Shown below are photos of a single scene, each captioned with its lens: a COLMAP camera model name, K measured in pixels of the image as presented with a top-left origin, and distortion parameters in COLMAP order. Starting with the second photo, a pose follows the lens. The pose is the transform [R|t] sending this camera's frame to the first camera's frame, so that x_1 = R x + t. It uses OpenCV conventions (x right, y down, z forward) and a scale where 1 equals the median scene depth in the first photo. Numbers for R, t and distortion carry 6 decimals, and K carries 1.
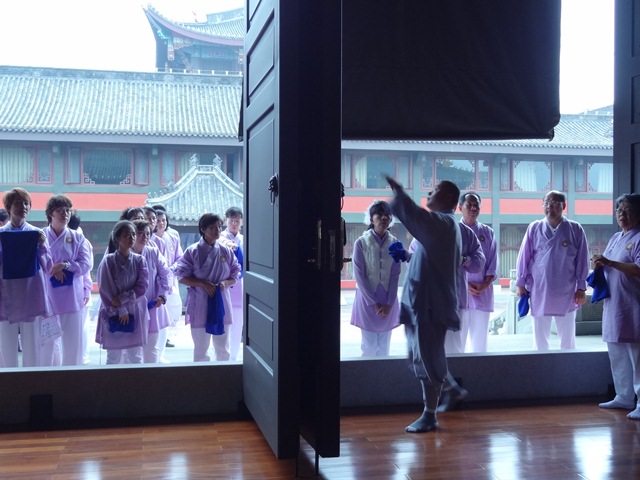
lens RADIAL K [[740.7, 0, 318.2], [0, 740.7, 239.8], [0, 0, 1]] dist [-0.024722, 0.000000]
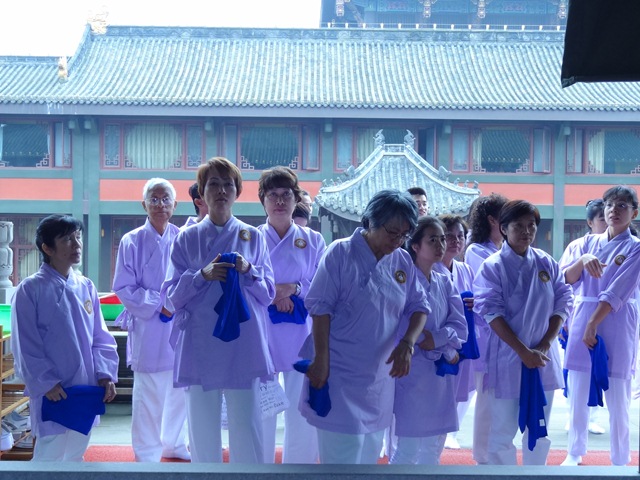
lens RADIAL K [[927.9, 0, 320.1], [0, 927.9, 240.1], [0, 0, 1]] dist [-0.058387, 0.000000]
pose [[0.978391, 0.009939, -0.206522, -0.023515], [-0.009904, 0.999950, 0.001207, -0.000679], [0.206524, 0.000865, 0.978441, 0.030381]]
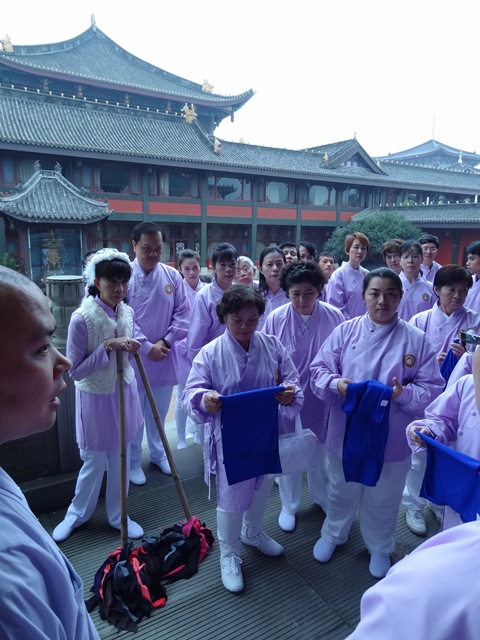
lens RADIAL K [[441.1, 0, 240.7], [0, 441.1, 314.9], [0, 0, 1]] dist [0.025034, 0.000927]
pose [[0.951223, -0.036944, 0.306283, -0.073534], [-0.023705, 0.981115, 0.191966, -0.014340], [-0.307591, -0.189863, 0.932384, 0.158670]]
